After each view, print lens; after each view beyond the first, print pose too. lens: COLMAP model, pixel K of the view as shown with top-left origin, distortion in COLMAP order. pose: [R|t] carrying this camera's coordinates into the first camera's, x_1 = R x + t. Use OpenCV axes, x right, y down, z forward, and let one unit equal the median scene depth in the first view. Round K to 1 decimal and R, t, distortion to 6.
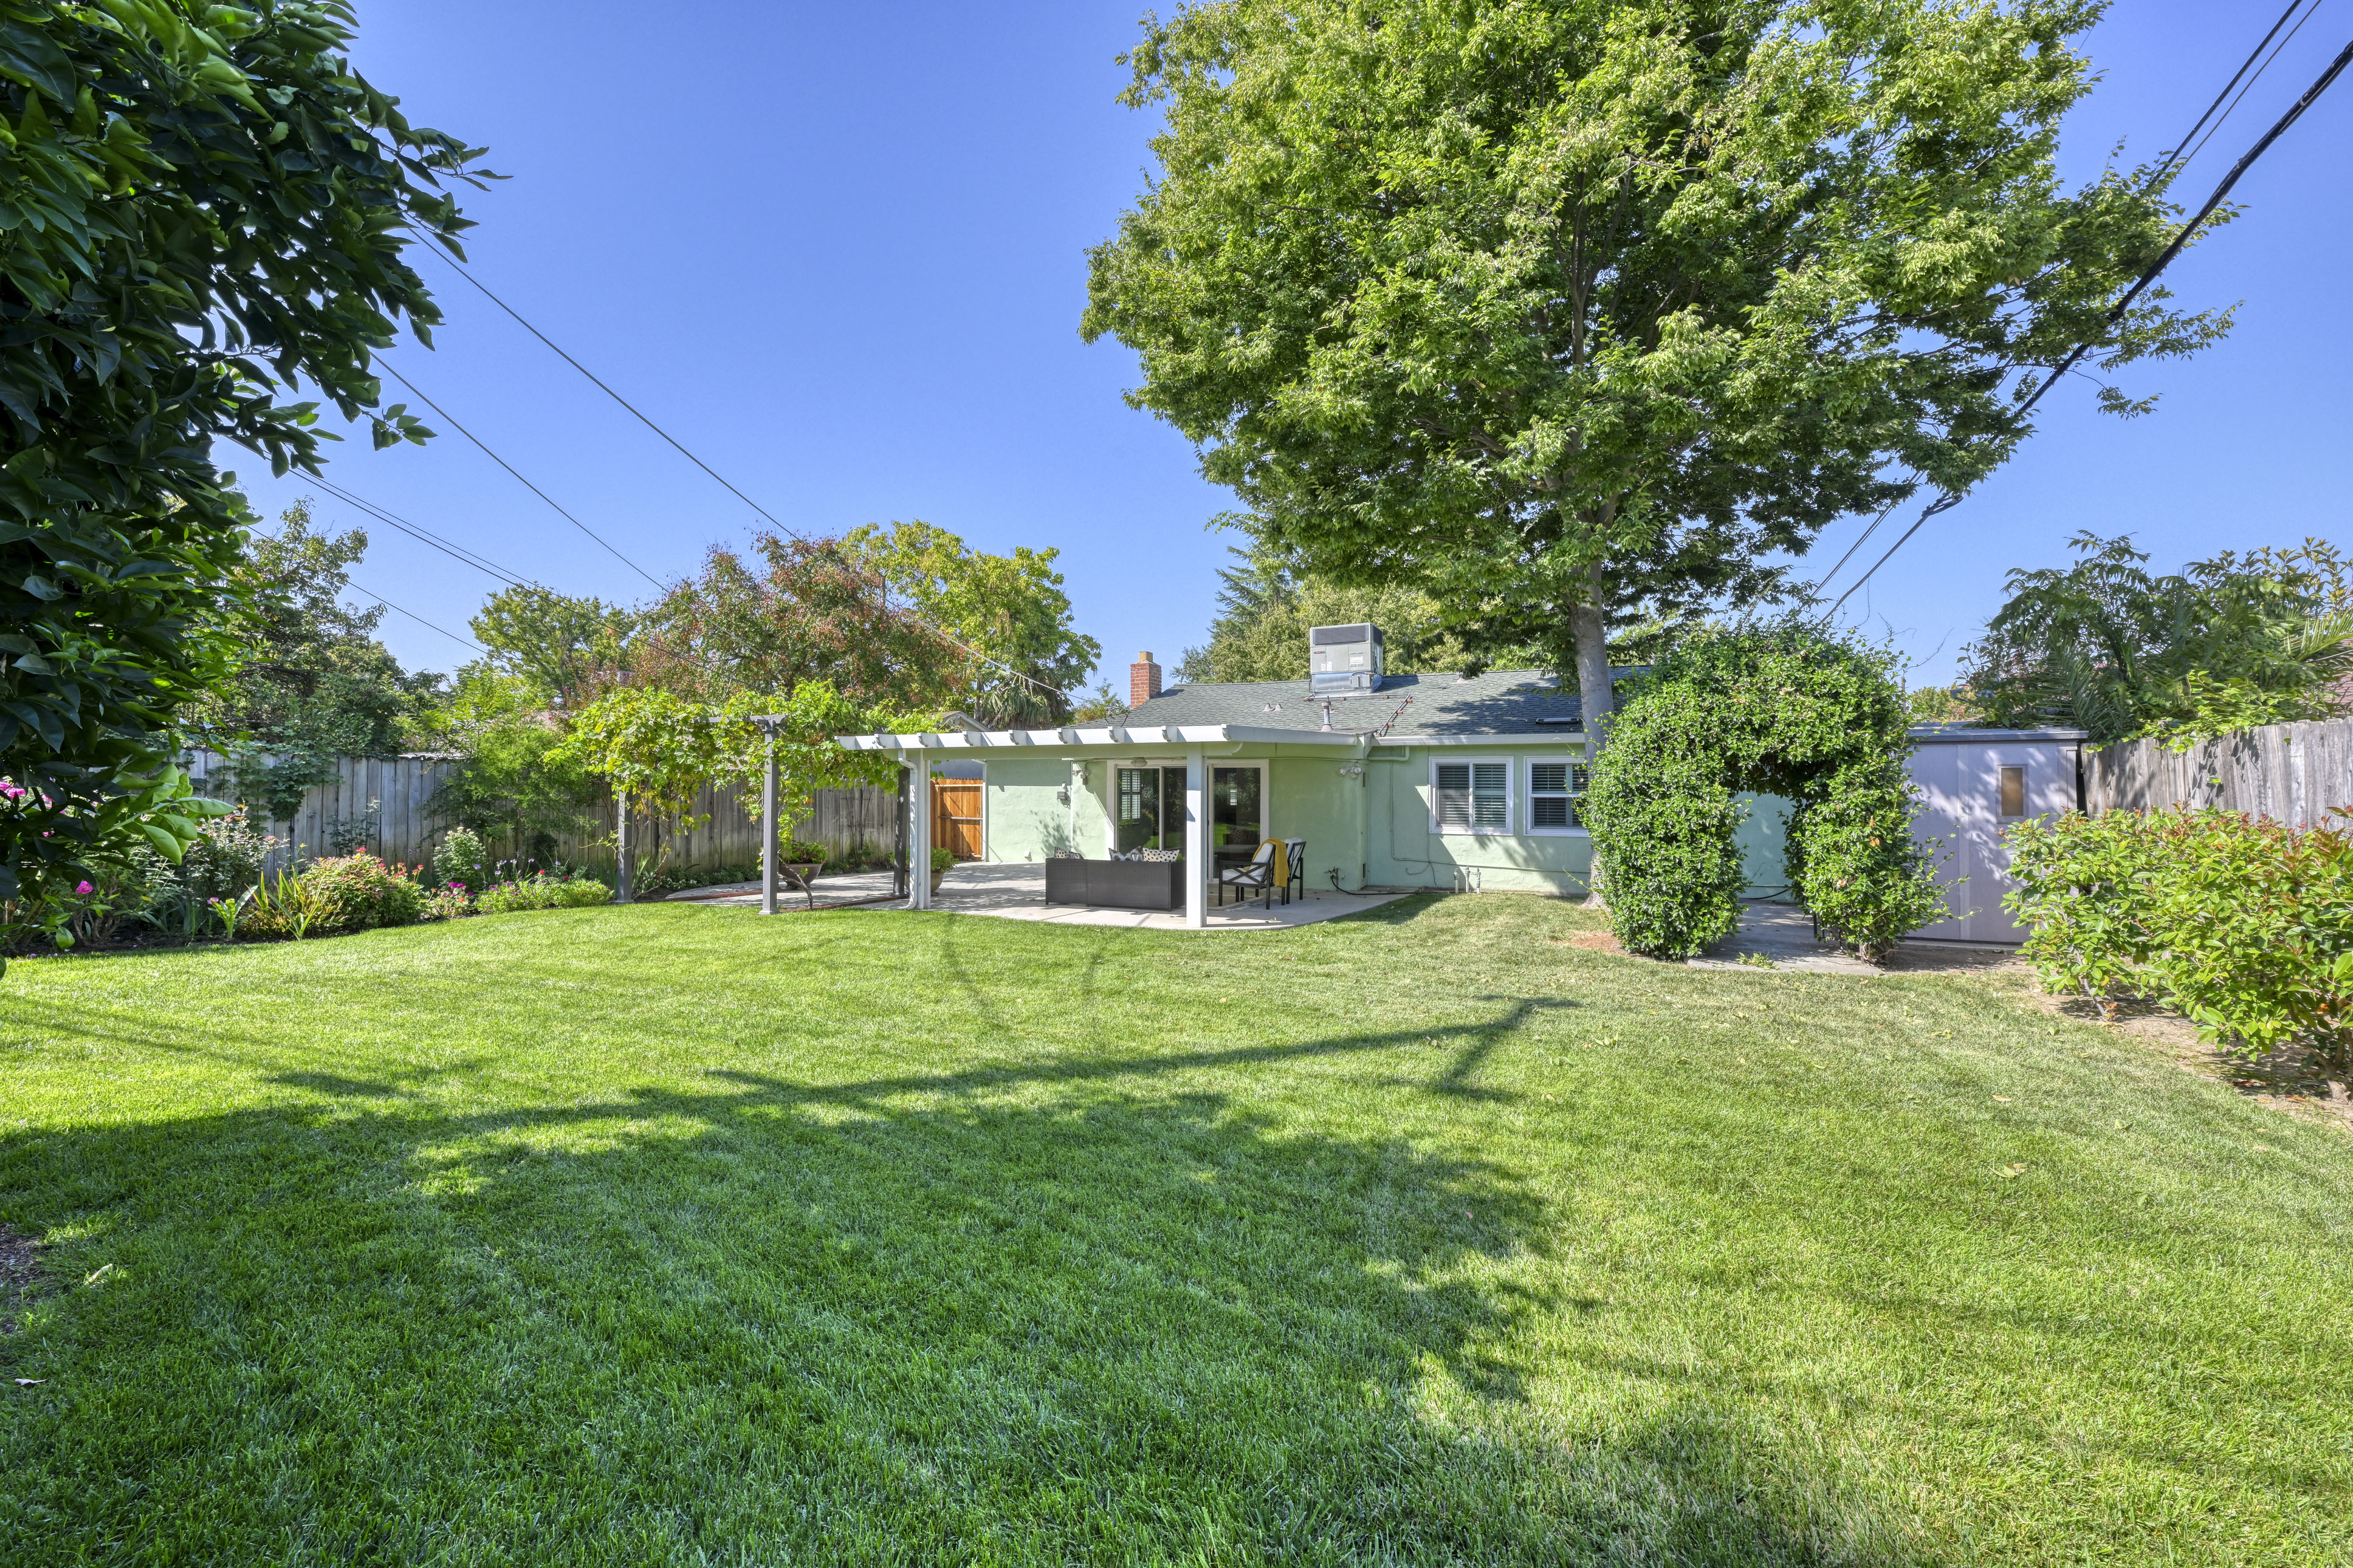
lens RADIAL K [[937.0, 0, 1176.9], [0, 937.0, 774.2], [0, 0, 1]] dist [-0.001860, 0.000343]
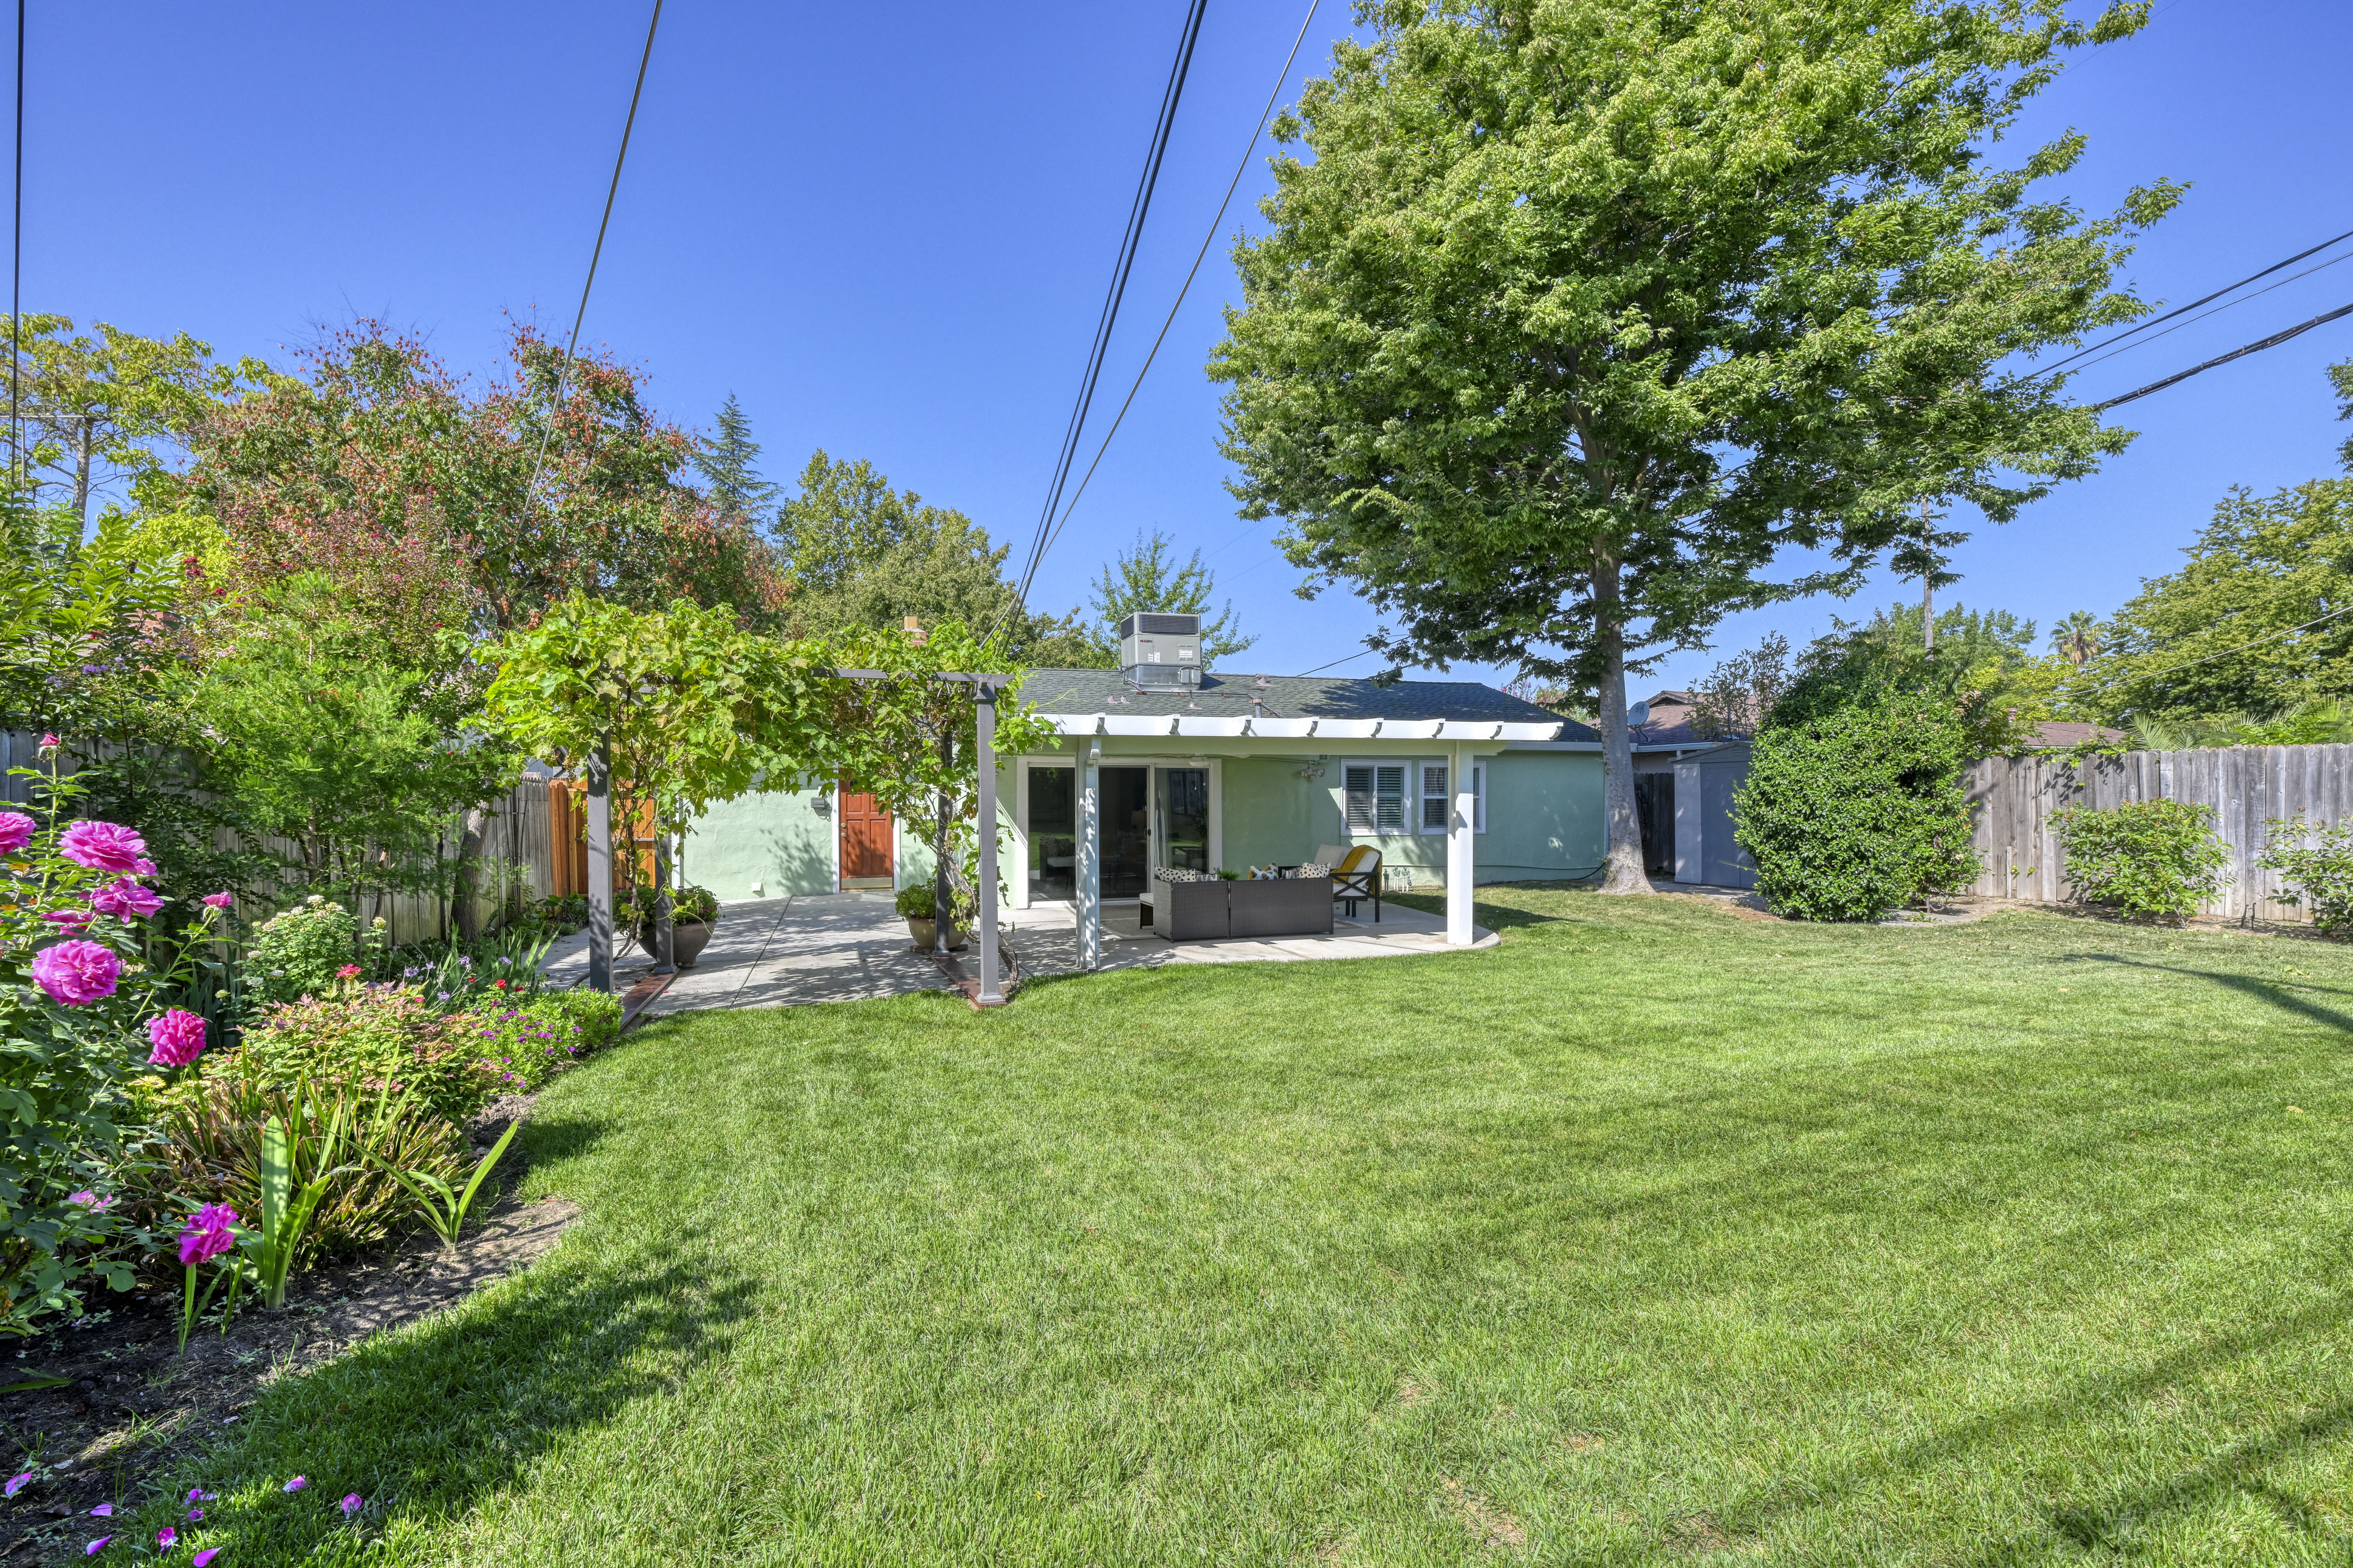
lens RADIAL K [[982.4, 0, 1180.1], [0, 982.4, 797.0], [0, 0, 1]] dist [-0.003464, 0.001284]
pose [[0.750833, -0.008190, 0.660442, -0.744800], [-0.005479, 0.999812, 0.018626, 0.004109], [-0.660470, -0.017603, 0.750646, 0.446725]]
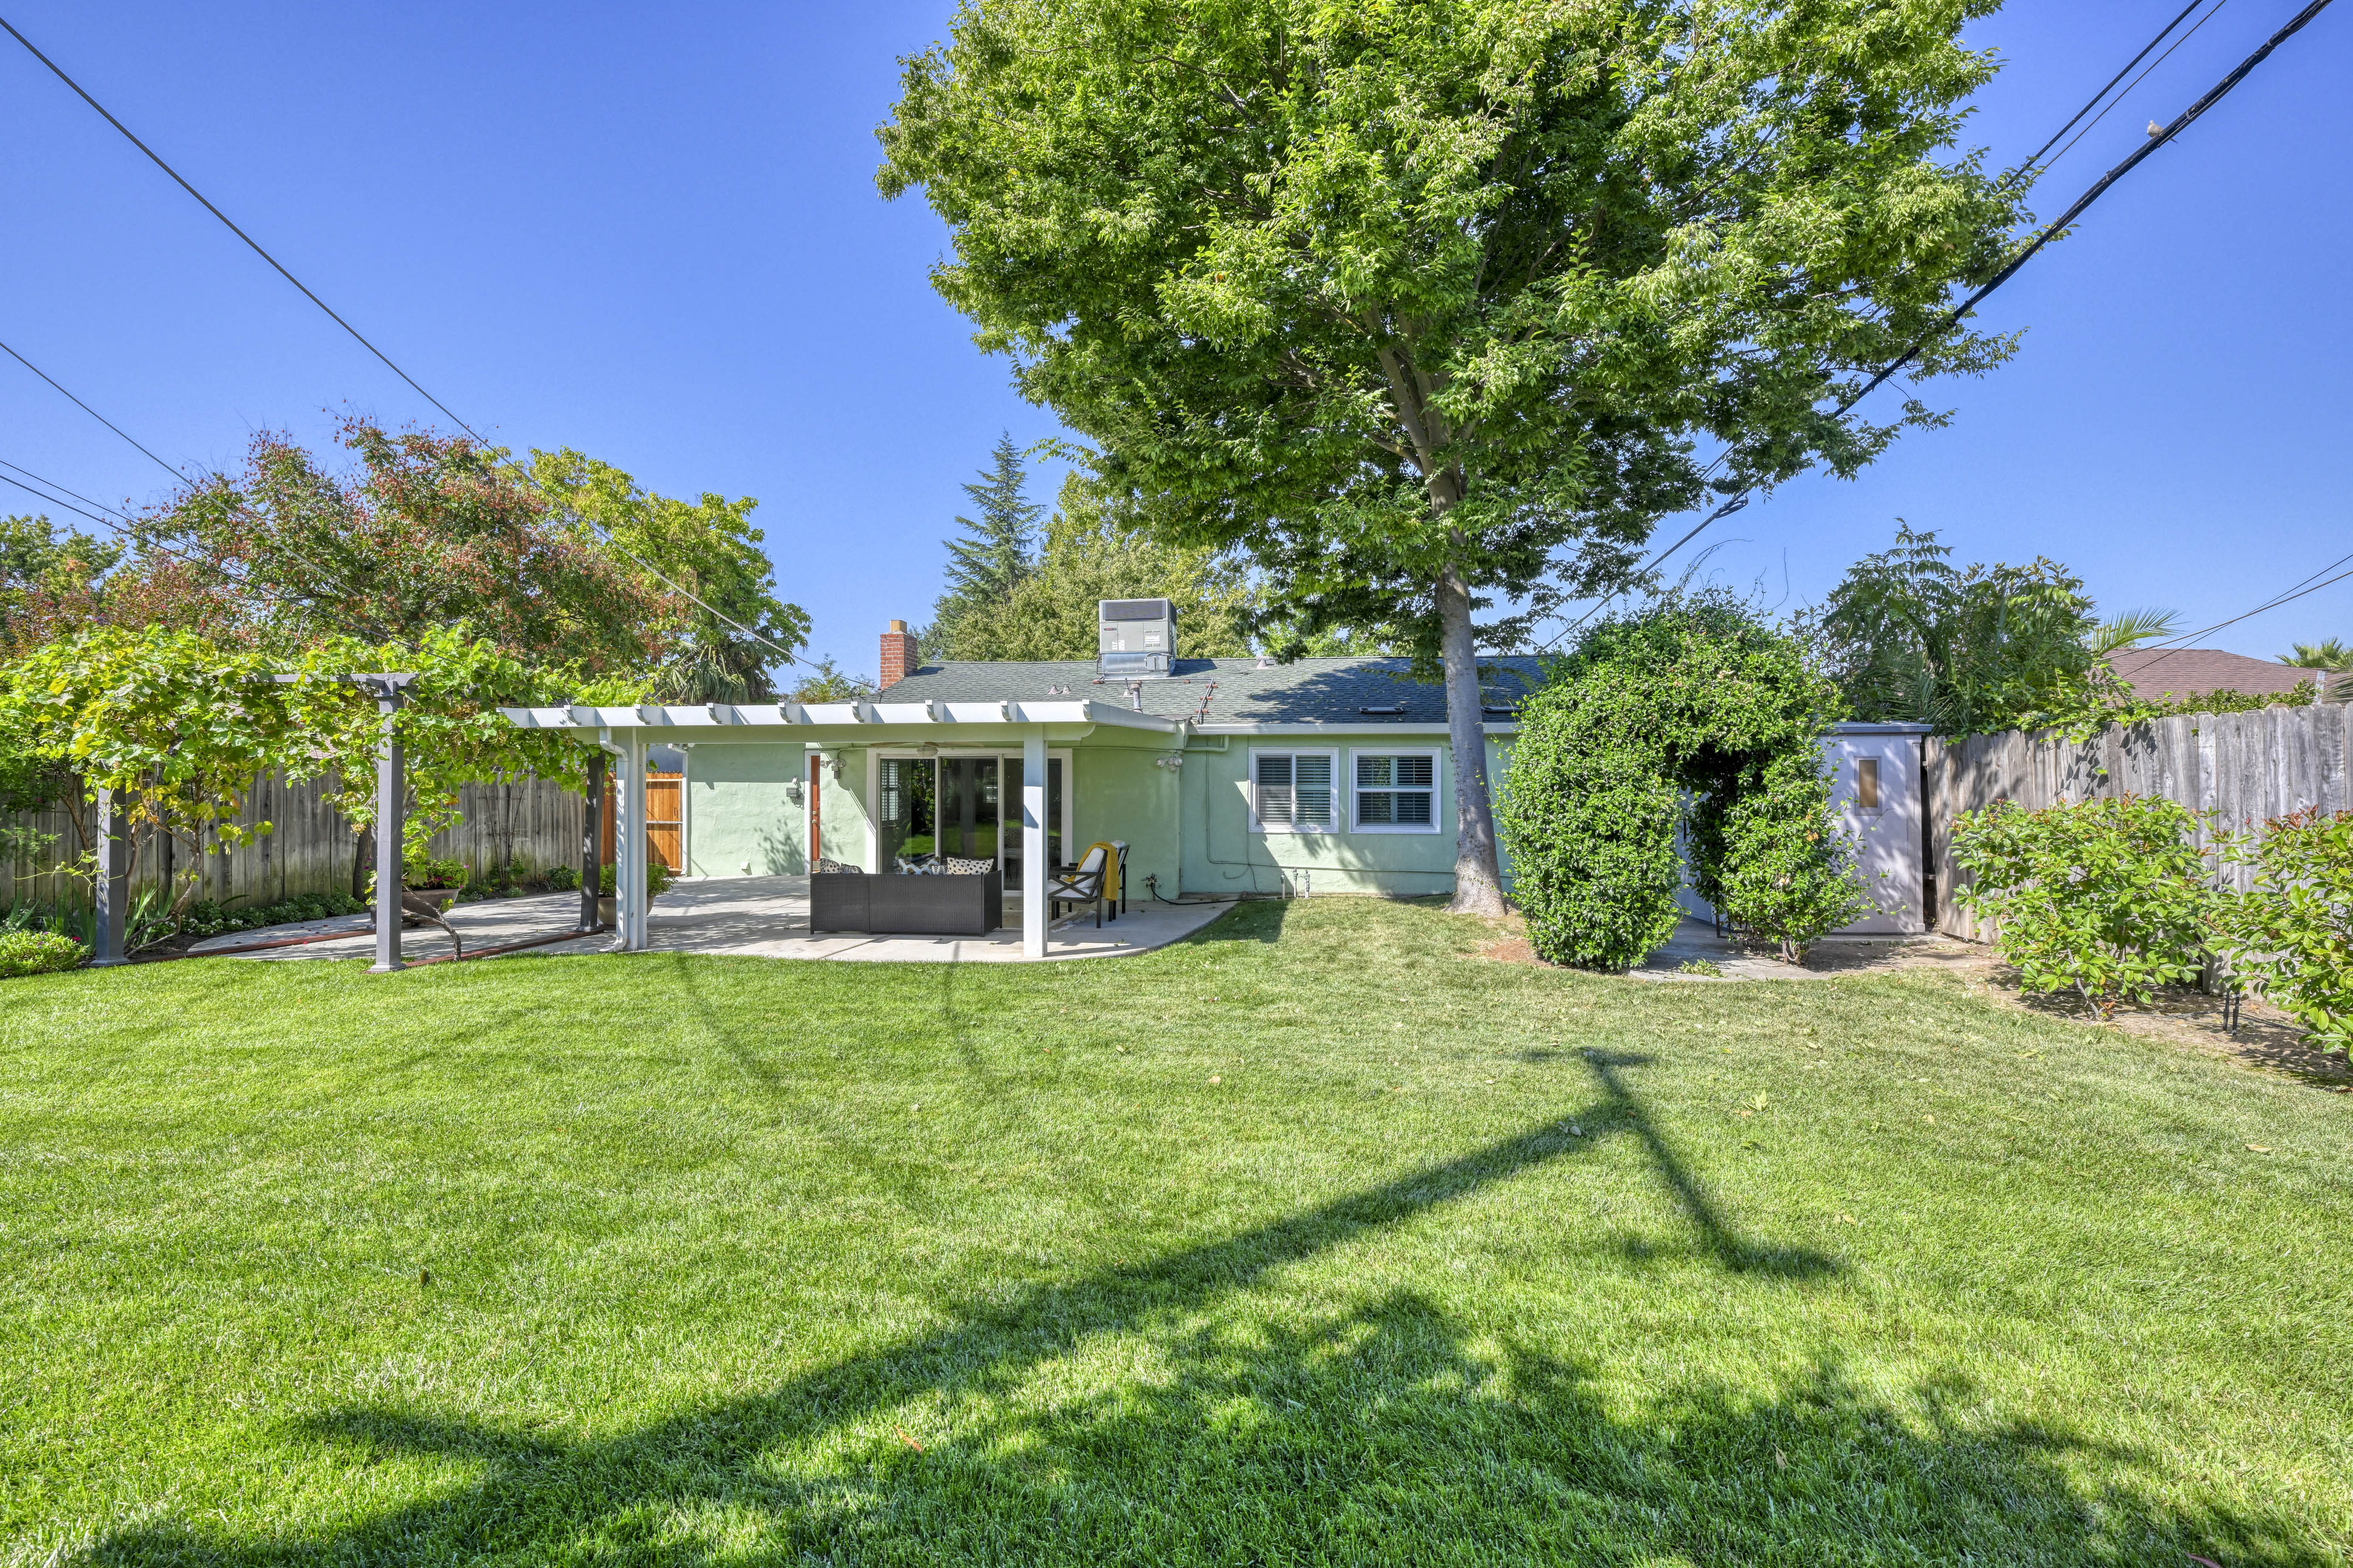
lens RADIAL K [[982.4, 0, 1175.8], [0, 982.4, 781.0], [0, 0, 1]] dist [-0.003464, 0.001284]
pose [[0.955034, -0.000548, 0.296494, -0.104879], [-0.002590, 0.999945, 0.010190, 0.005289], [-0.296483, -0.010500, 0.954980, 0.164660]]
